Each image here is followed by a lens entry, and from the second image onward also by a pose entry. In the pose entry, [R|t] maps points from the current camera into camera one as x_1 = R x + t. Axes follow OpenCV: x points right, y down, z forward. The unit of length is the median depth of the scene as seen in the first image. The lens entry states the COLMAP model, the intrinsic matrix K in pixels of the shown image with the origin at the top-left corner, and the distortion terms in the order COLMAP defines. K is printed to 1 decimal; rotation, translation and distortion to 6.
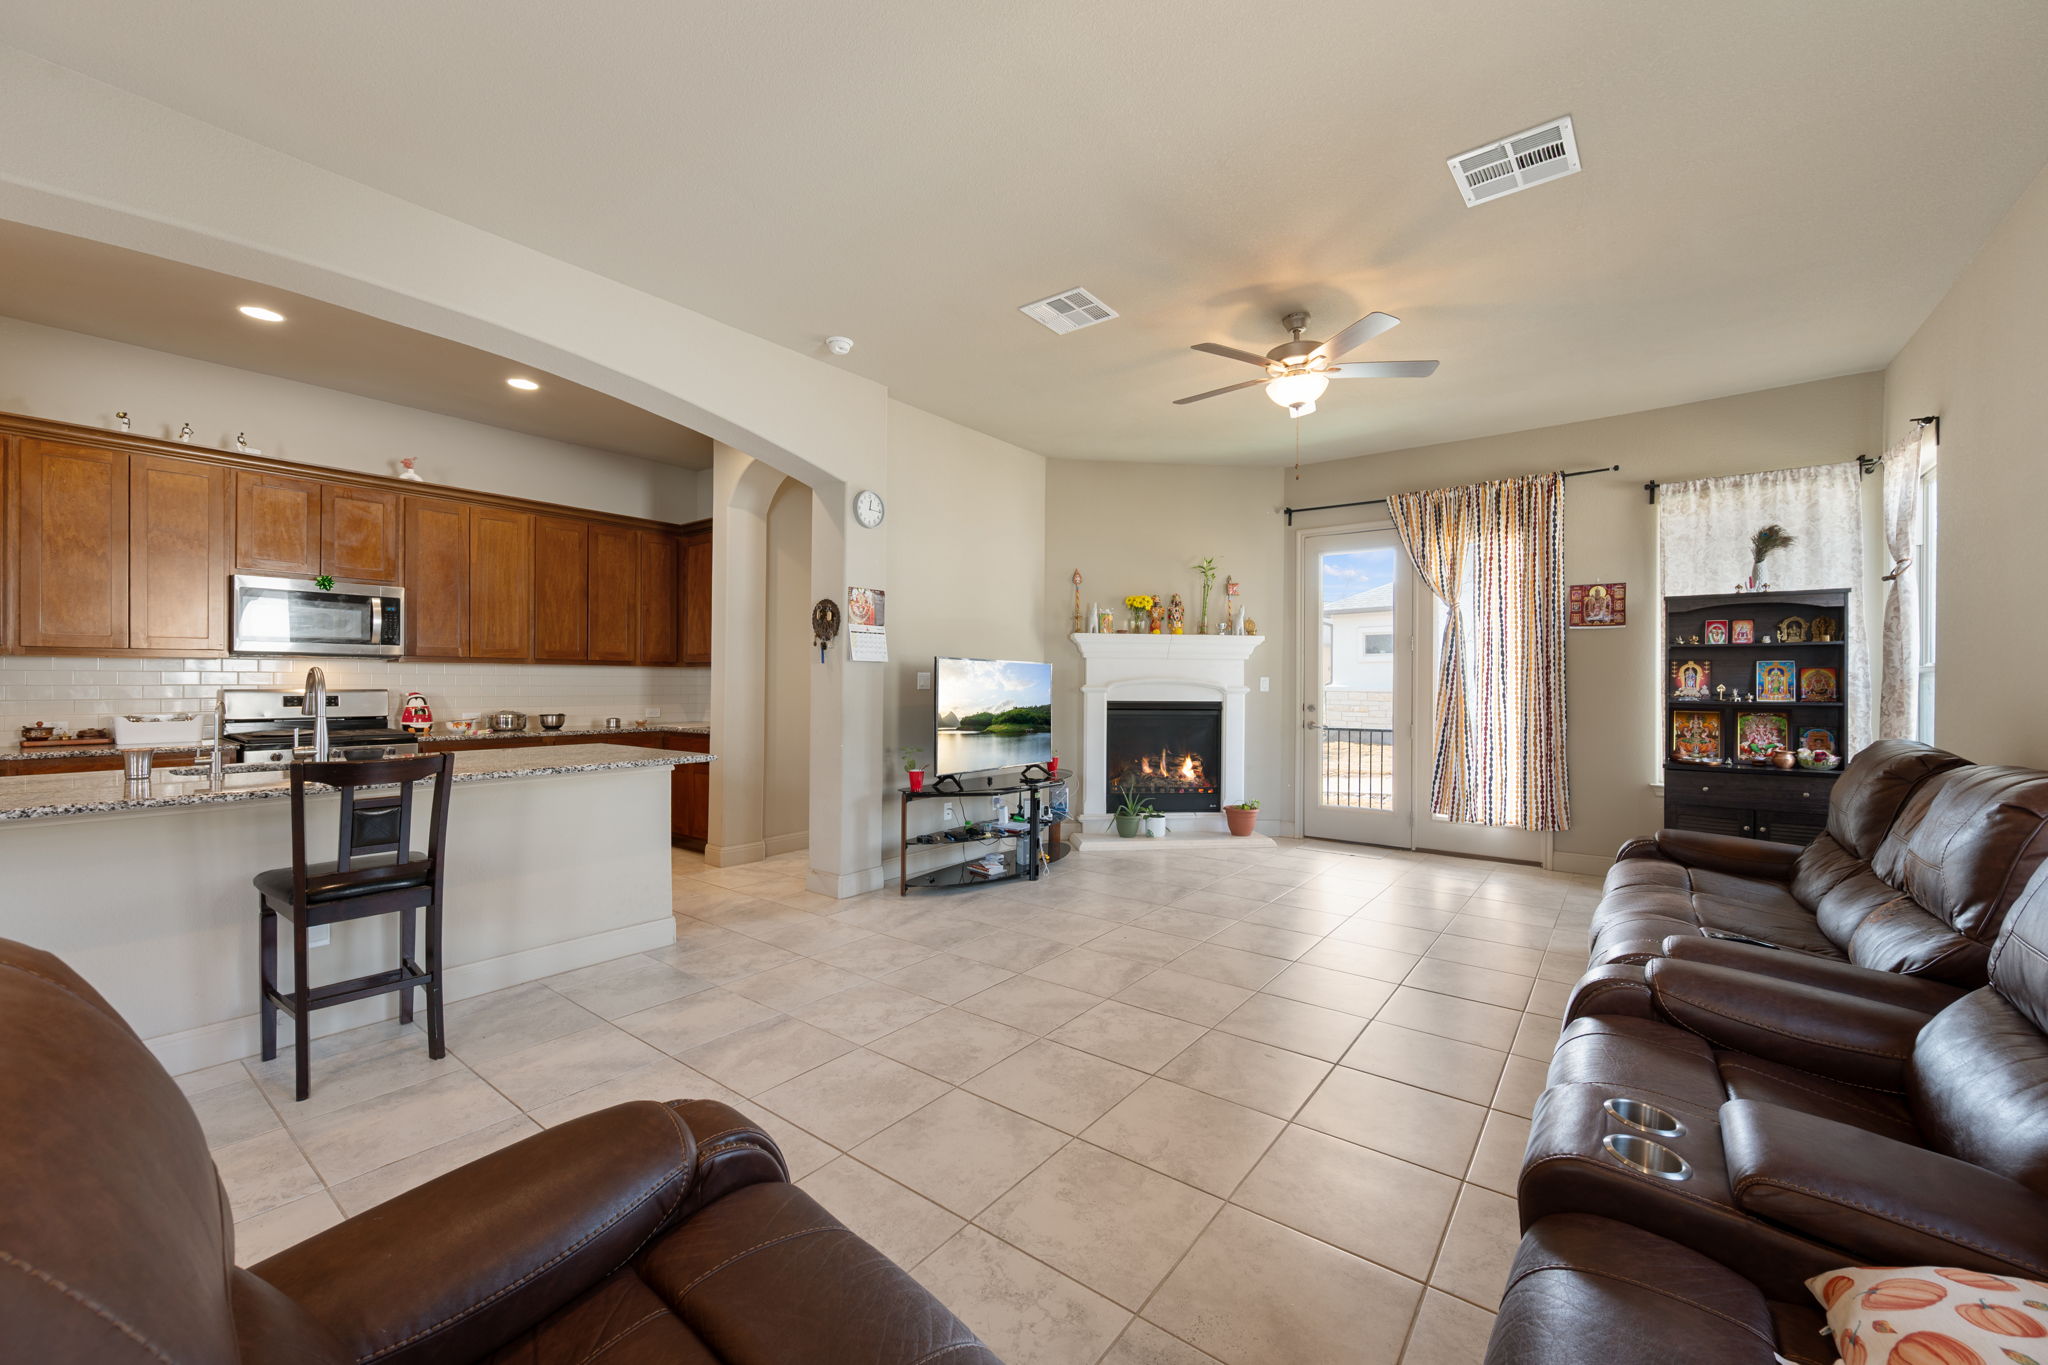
lens RADIAL K [[797.0, 0, 1027.0], [0, 797.0, 685.9], [0, 0, 1]] dist [0.000402, 0.000034]
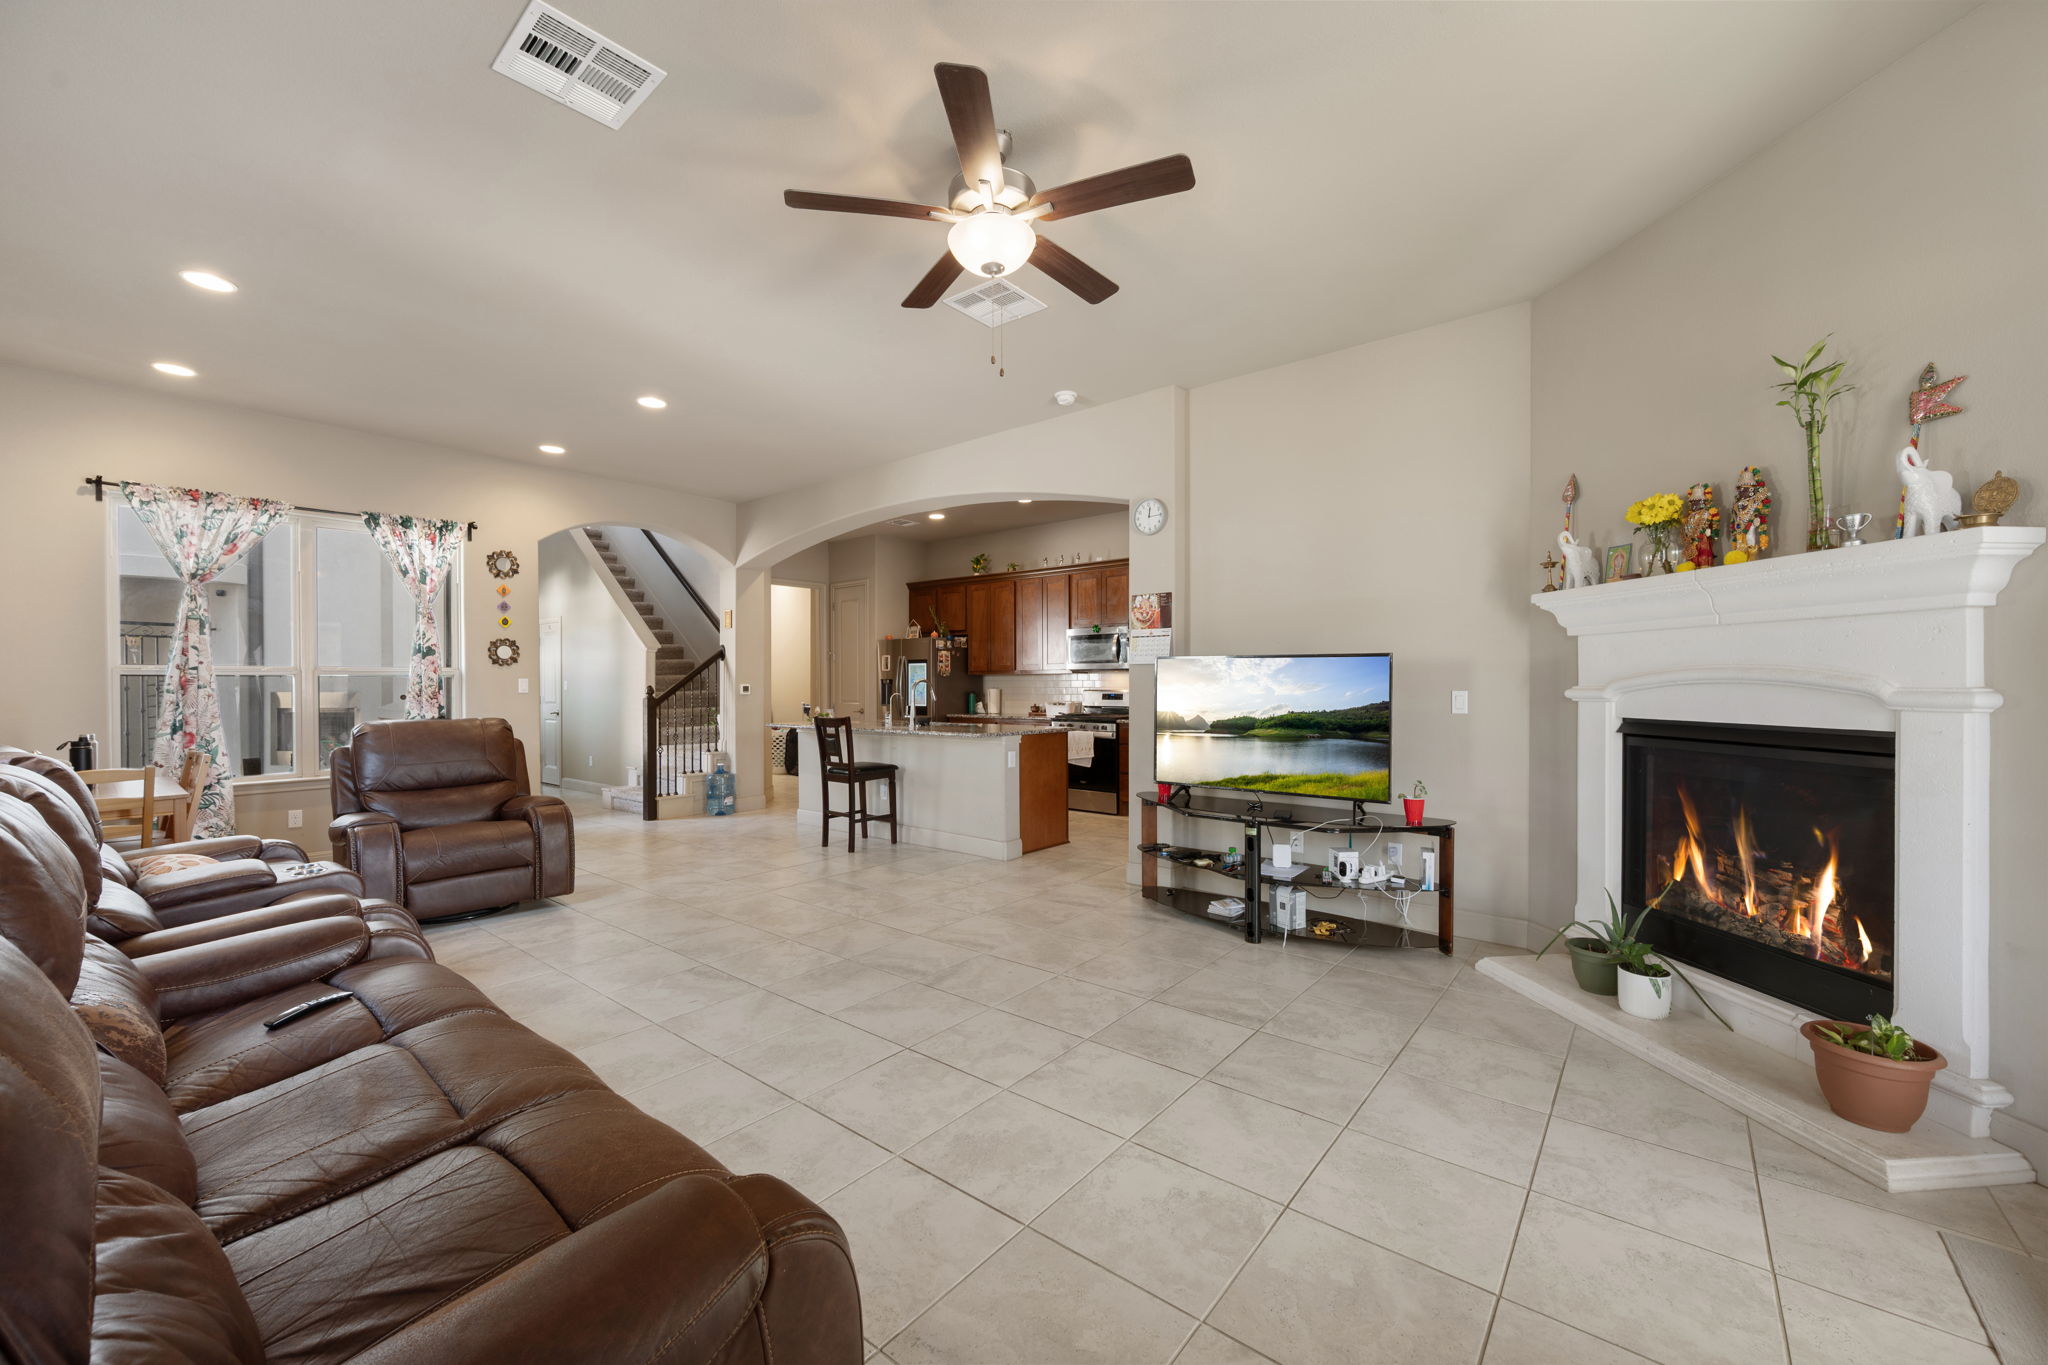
lens RADIAL K [[797.0, 0, 1027.0], [0, 797.0, 685.9], [0, 0, 1]] dist [0.000402, 0.000034]
pose [[-0.026096, -0.003263, -0.999654, 0.849543], [-0.002100, 0.999993, -0.003209, 0.001759], [0.999657, 0.002015, -0.026102, 0.881000]]
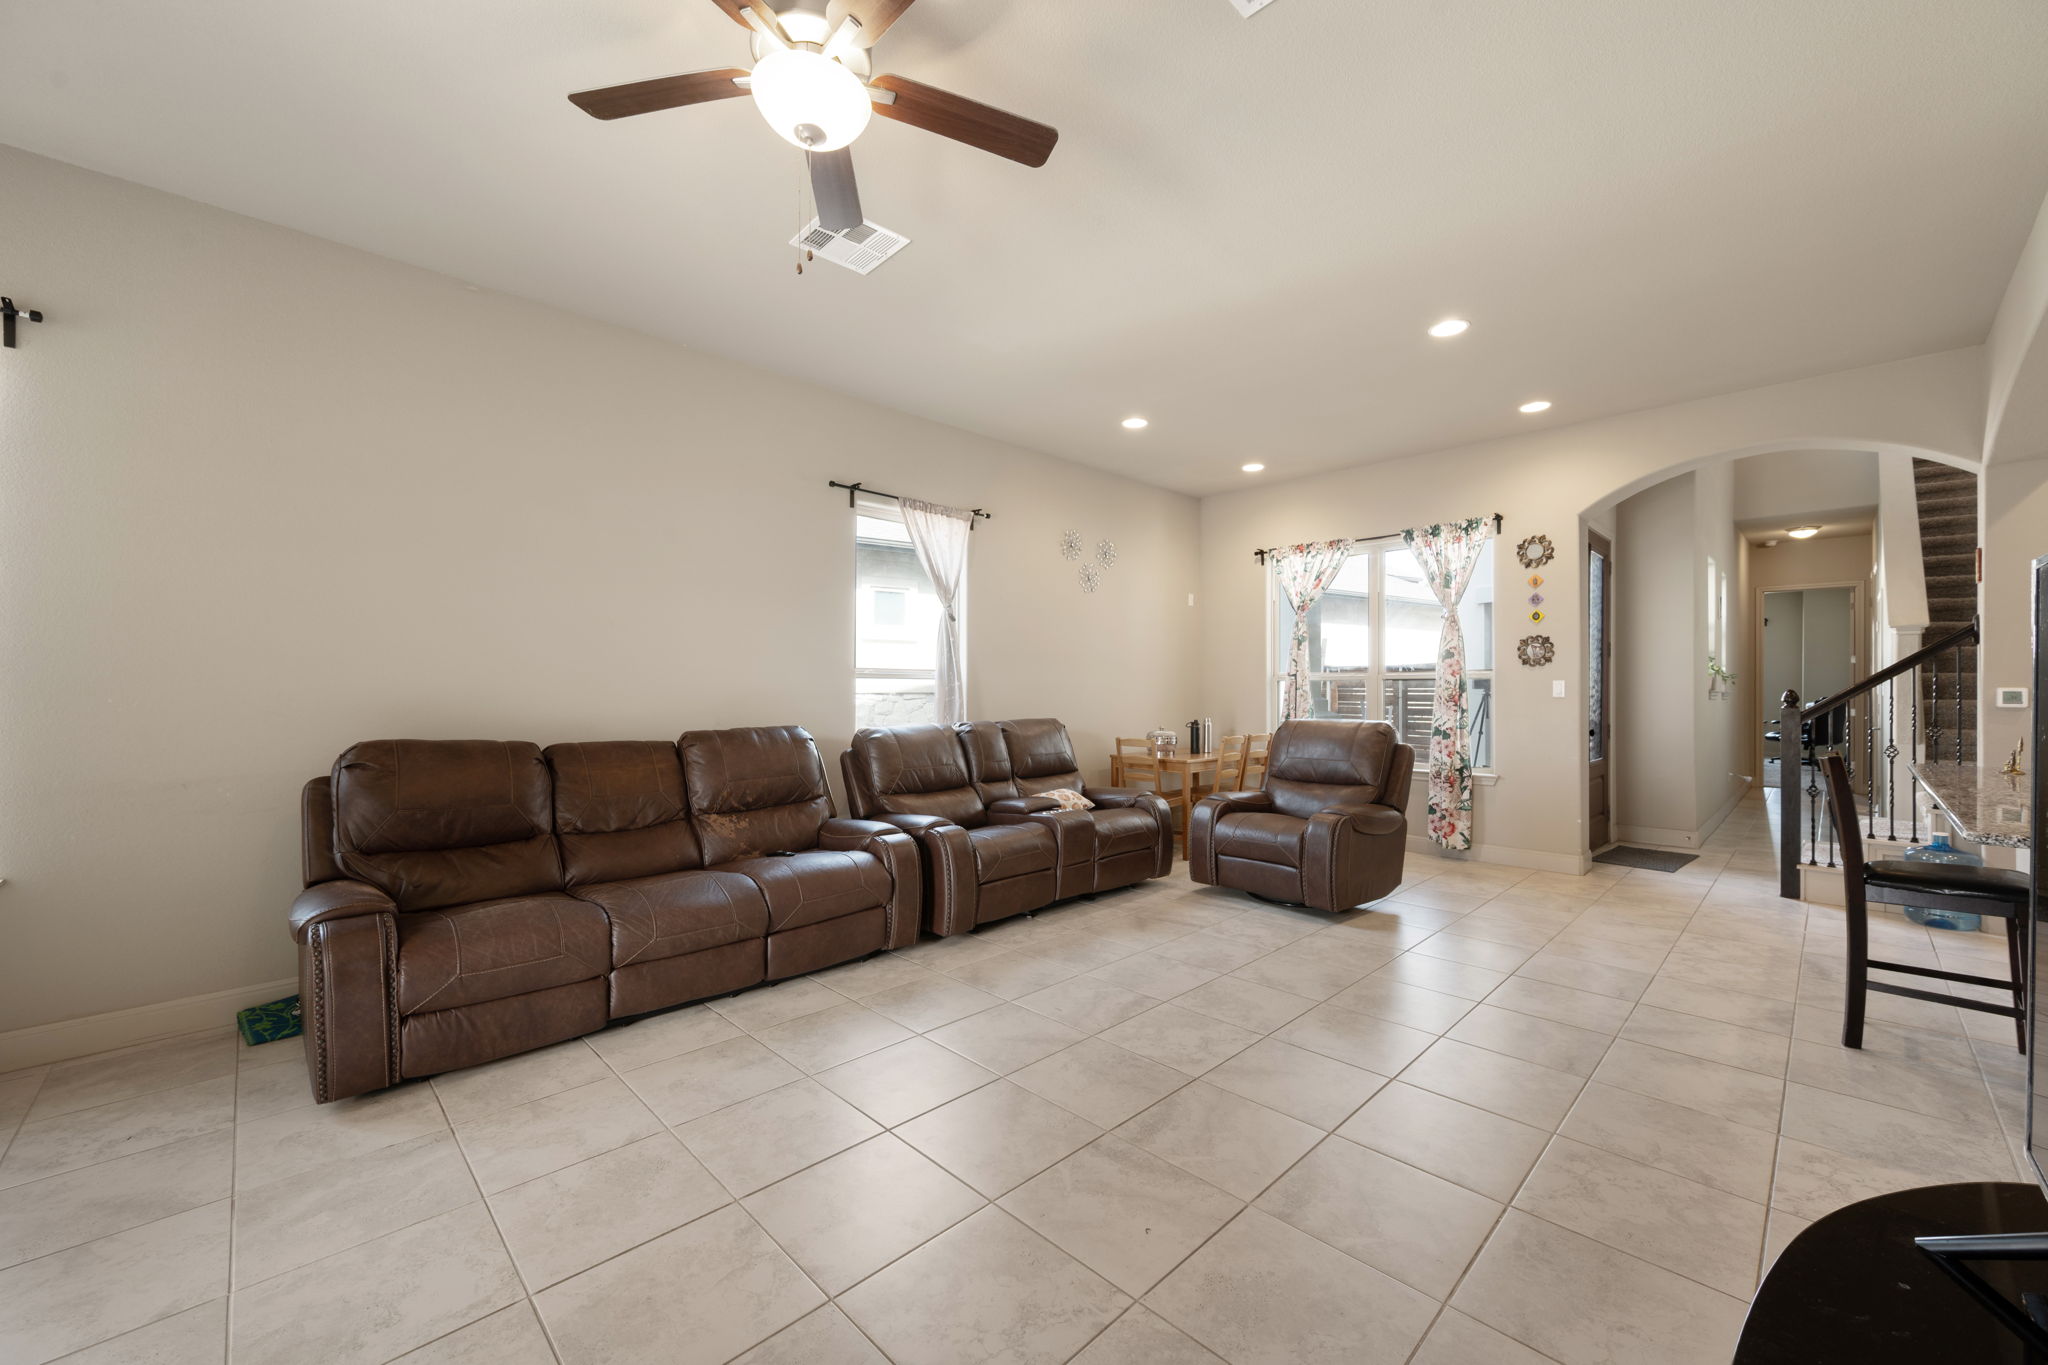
lens RADIAL K [[797.0, 0, 1027.0], [0, 797.0, 685.9], [0, 0, 1]] dist [0.000402, 0.000034]
pose [[-0.989647, -0.005588, 0.143416, 0.108305], [-0.005239, 0.999982, 0.002806, -0.004628], [-0.143429, 0.002026, -0.989658, 1.246722]]
